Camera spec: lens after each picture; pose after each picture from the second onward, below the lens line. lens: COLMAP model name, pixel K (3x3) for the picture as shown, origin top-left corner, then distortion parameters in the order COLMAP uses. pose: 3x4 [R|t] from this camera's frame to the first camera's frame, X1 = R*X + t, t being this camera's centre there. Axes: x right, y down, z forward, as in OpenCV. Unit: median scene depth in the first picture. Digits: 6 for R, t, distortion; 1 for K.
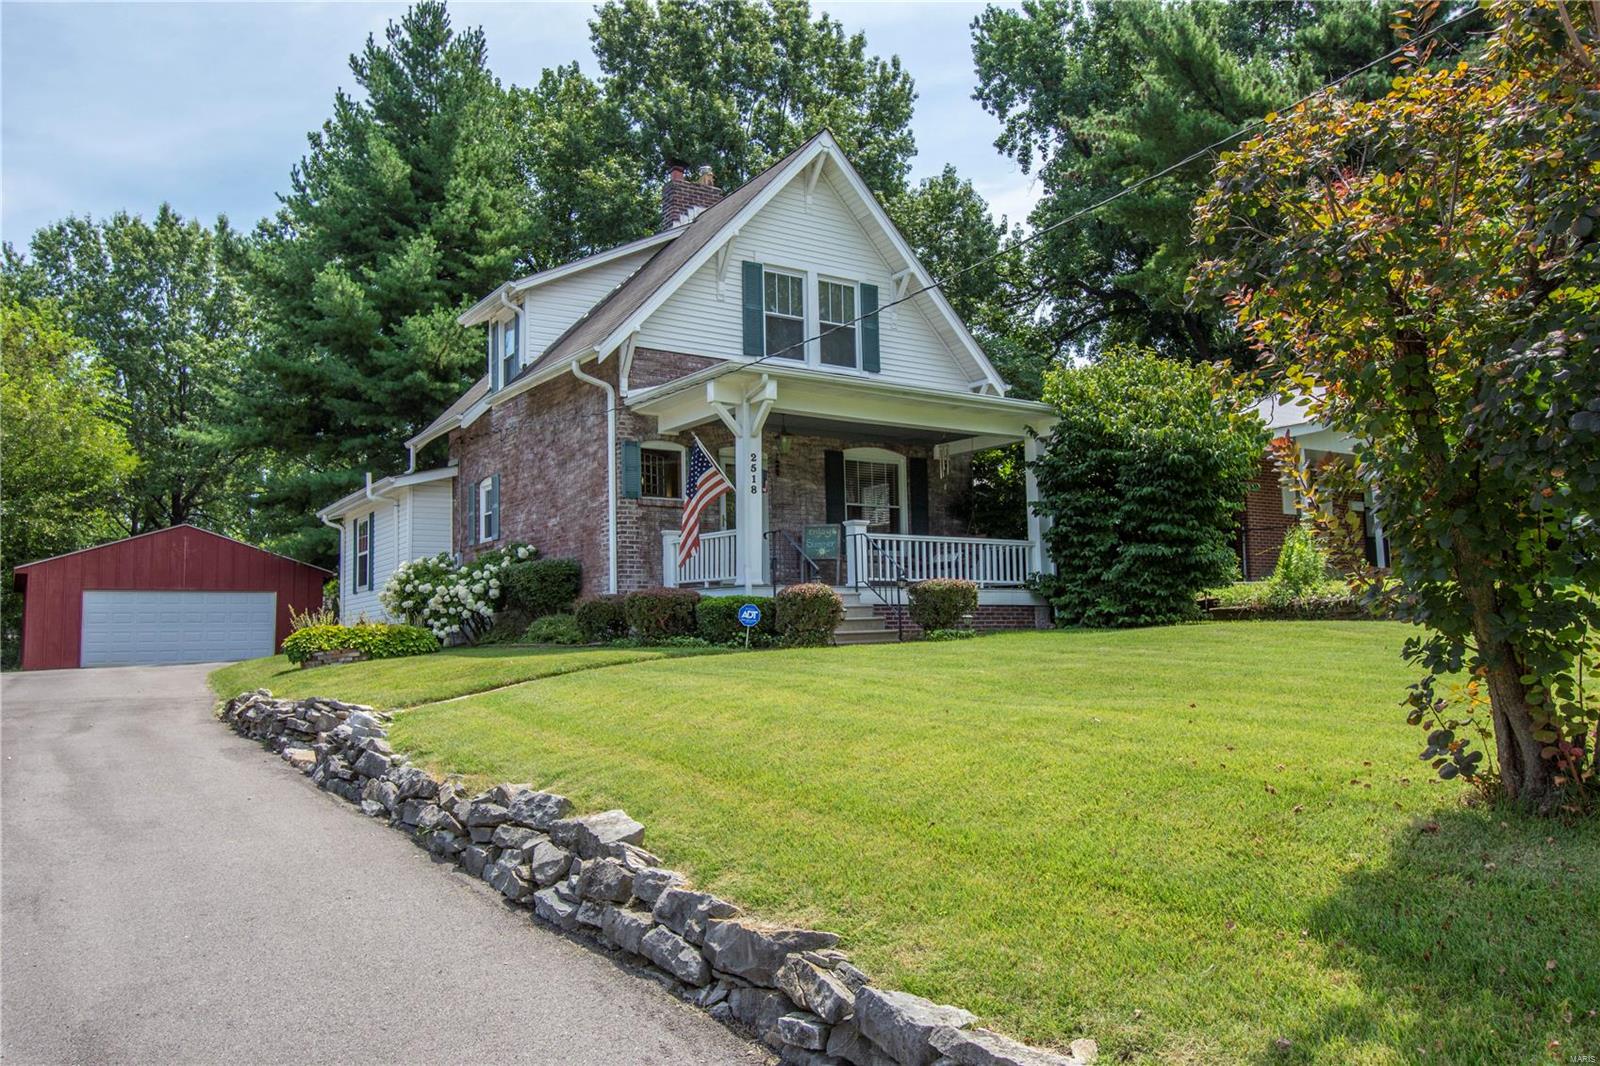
lens RADIAL K [[1203.1, 0, 800.0], [0, 1203.1, 533.0], [0, 0, 1]] dist [0.073299, -0.066757]
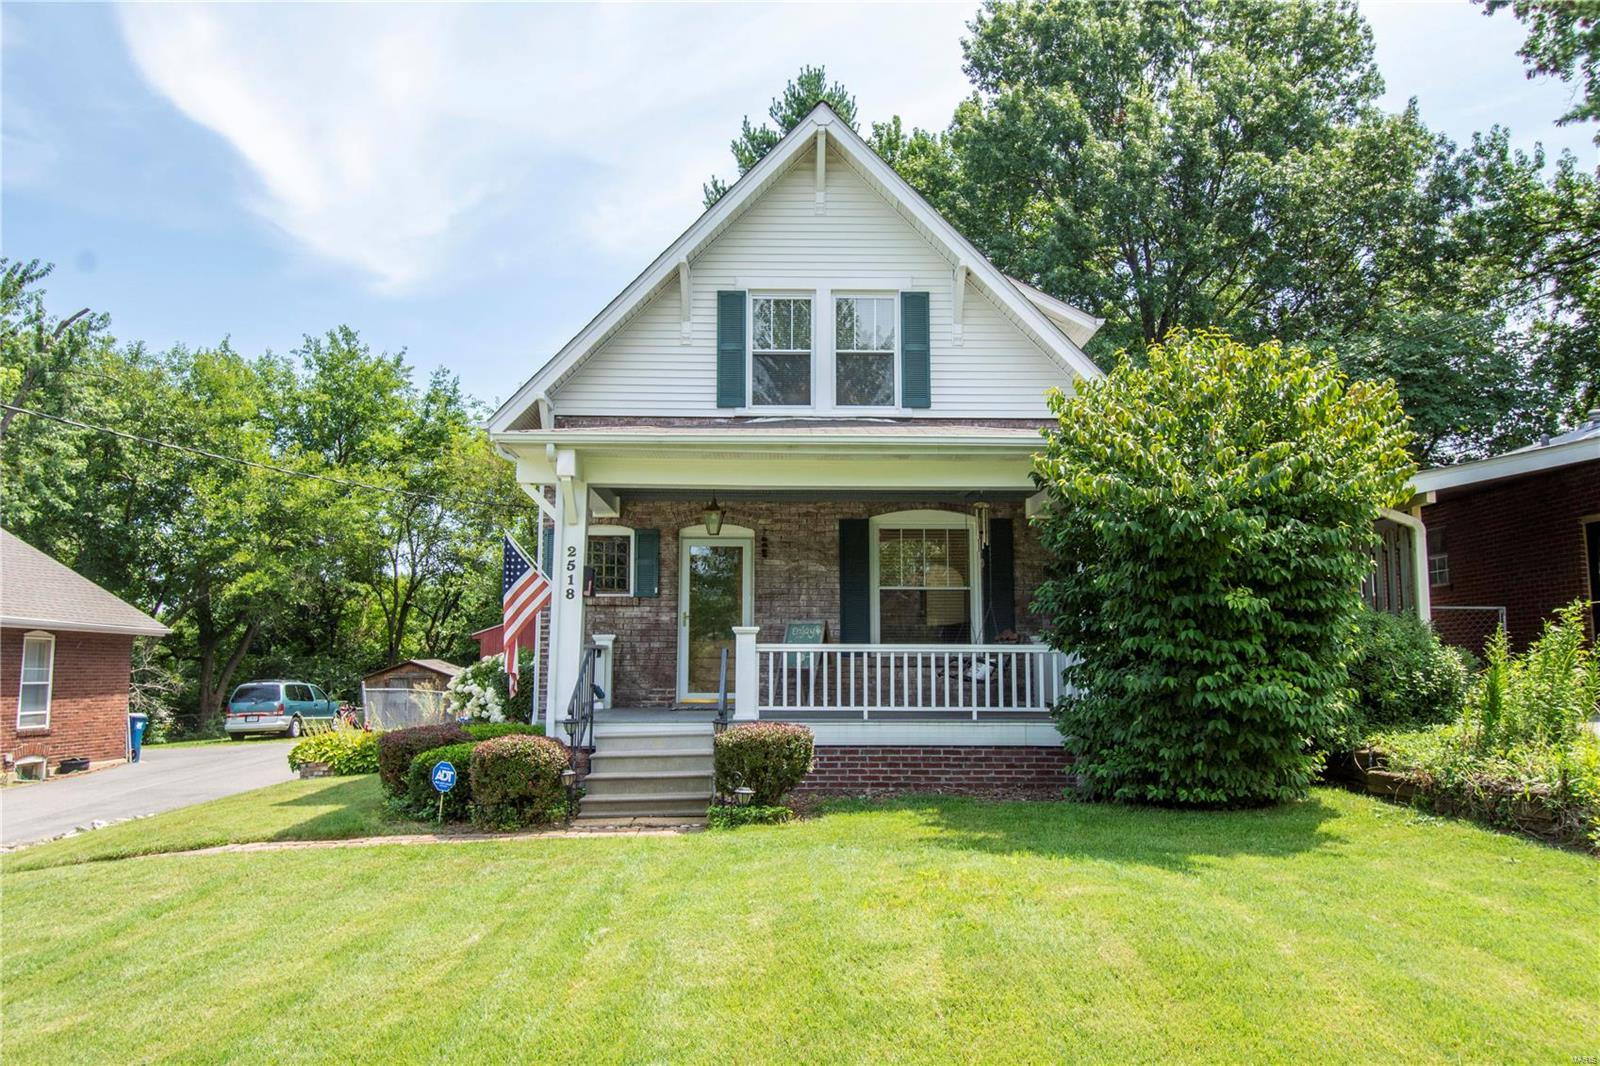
lens RADIAL K [[1145.8, 0, 800.0], [0, 1145.8, 533.0], [0, 0, 1]] dist [0.059198, -0.057657]
pose [[0.840618, -0.045568, -0.539709, 0.377804], [0.033402, 0.998919, -0.032314, -0.036429], [0.540598, 0.009137, 0.841232, 0.366717]]
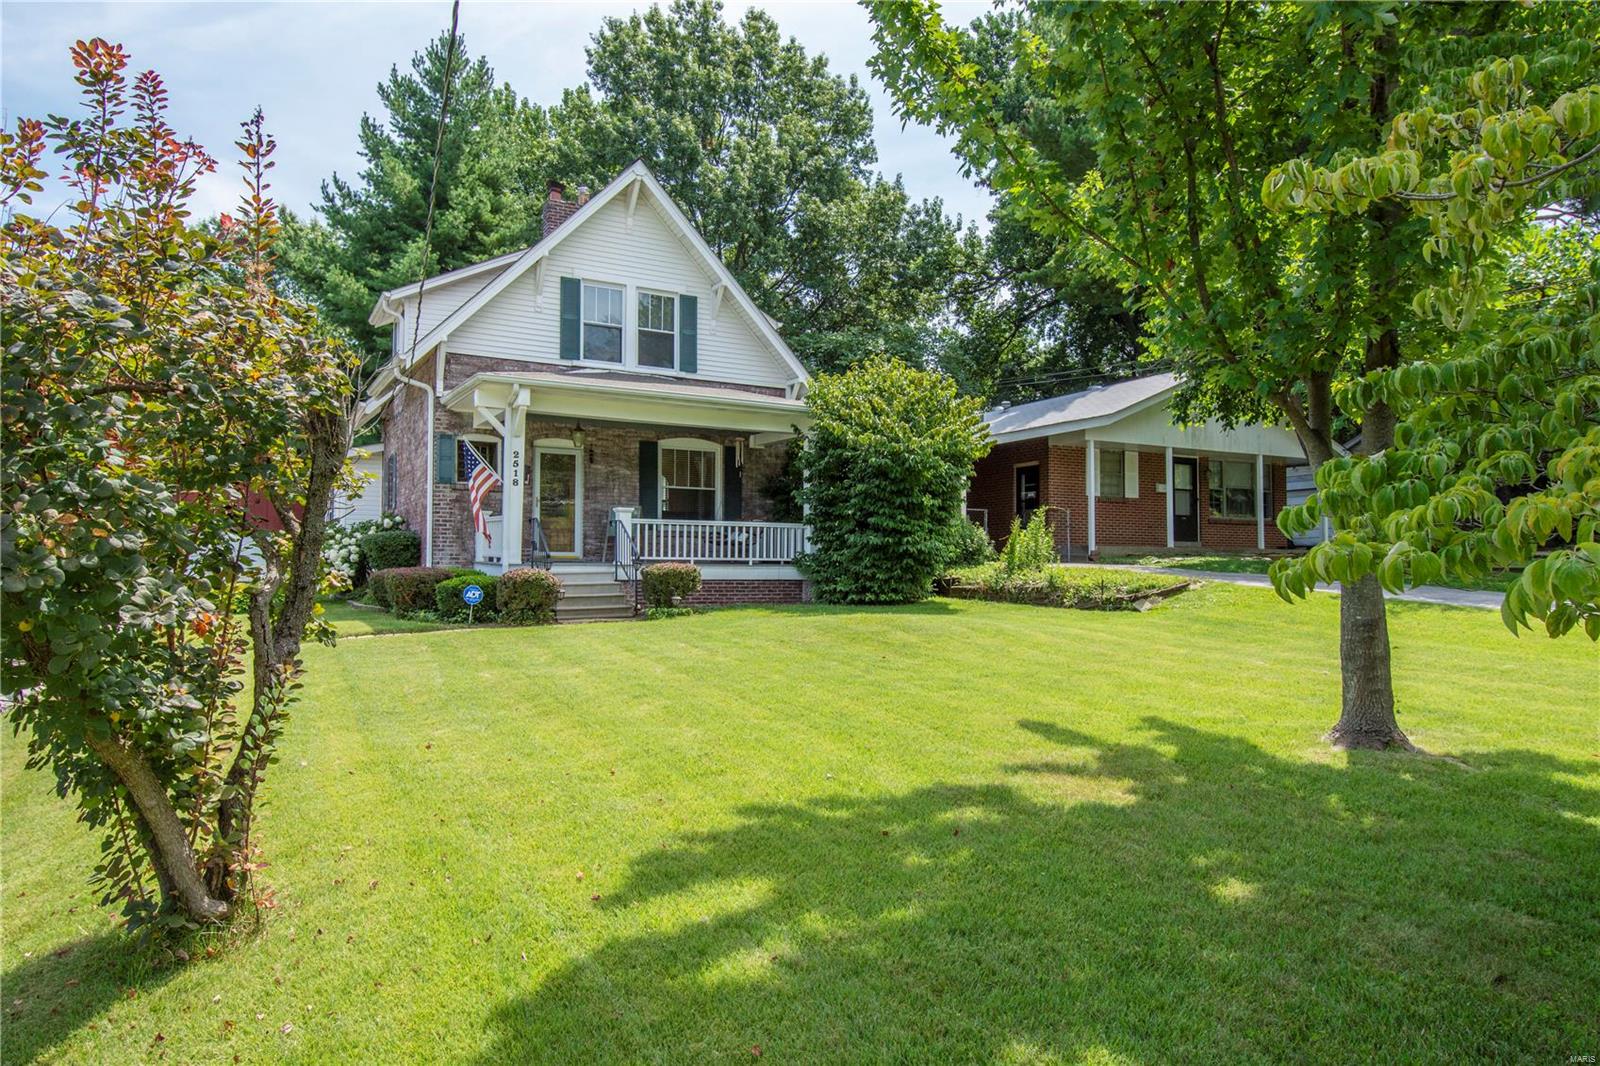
lens RADIAL K [[1006.2, 0, 801.6], [0, 1006.2, 538.6], [0, 0, 1]] dist [0.038381, -0.000922]
pose [[0.996038, 0.022487, -0.086036, 0.254936], [-0.016753, 0.997626, 0.066793, -0.040730], [0.087334, -0.065087, 0.994051, 0.037330]]
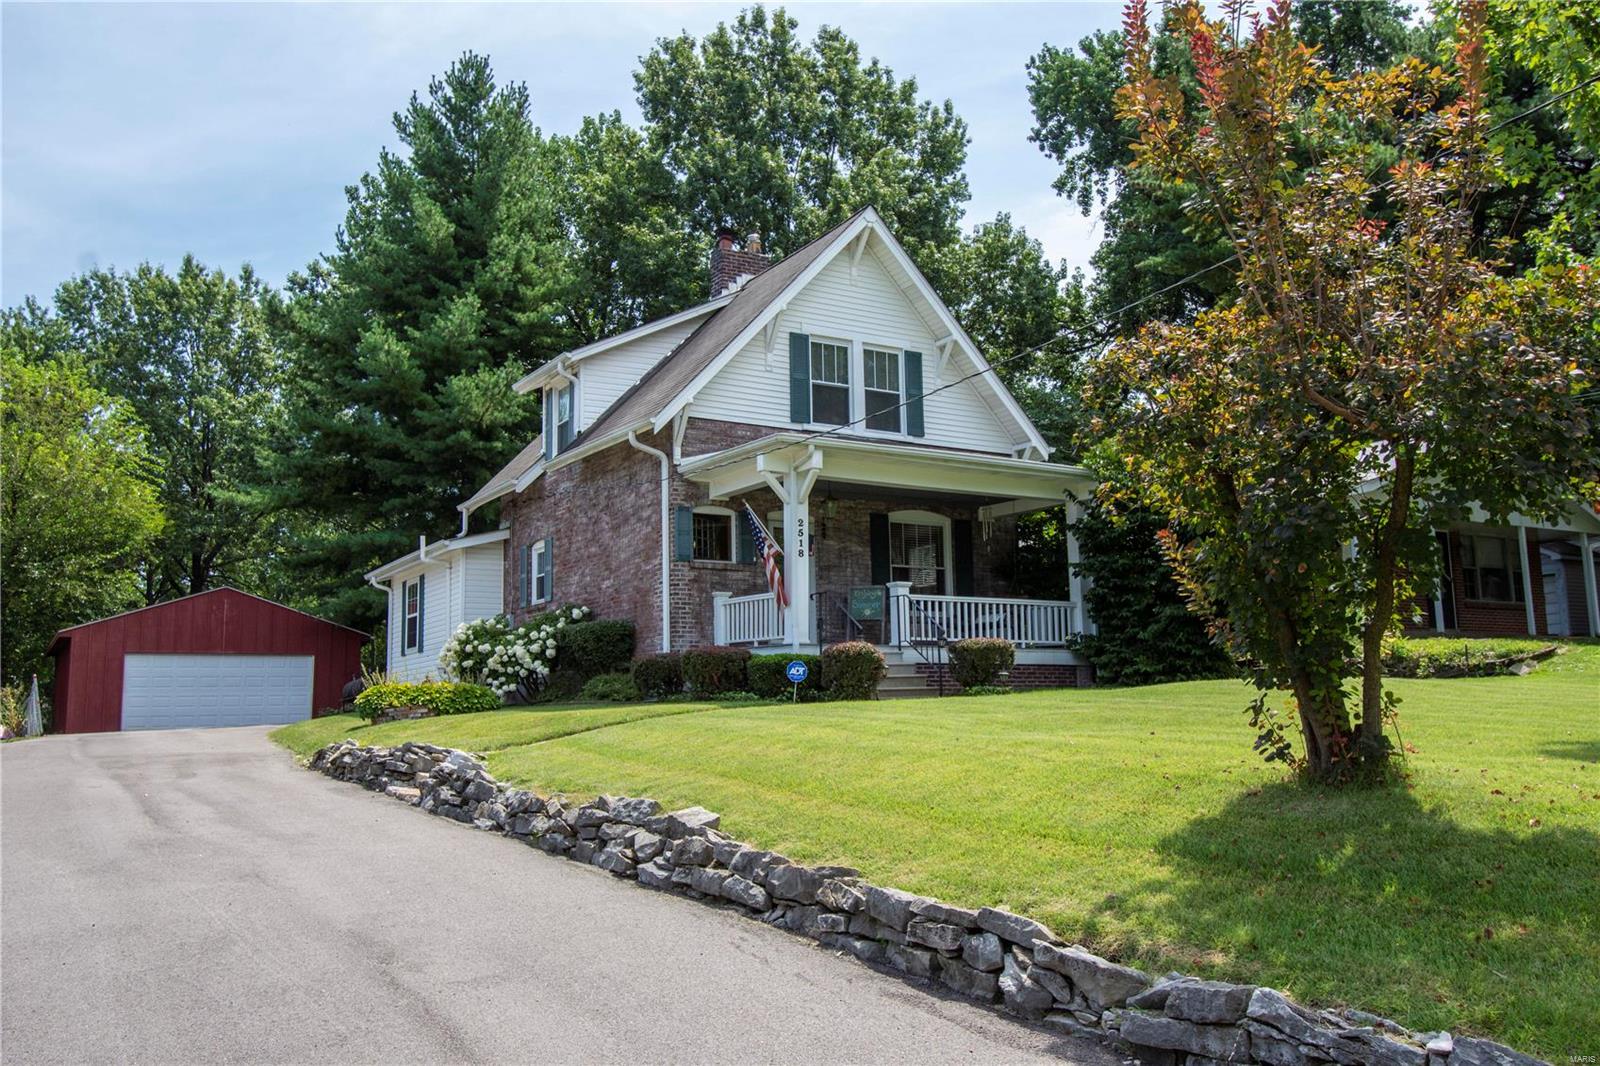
lens RADIAL K [[1348.9, 0, 803.9], [0, 1348.9, 532.3], [0, 0, 1]] dist [0.084032, -0.112650]
pose [[0.999344, -0.003316, -0.036054, 0.005493], [0.001677, 0.998968, -0.045392, -0.000516], [0.036167, 0.045302, 0.998318, -0.144138]]
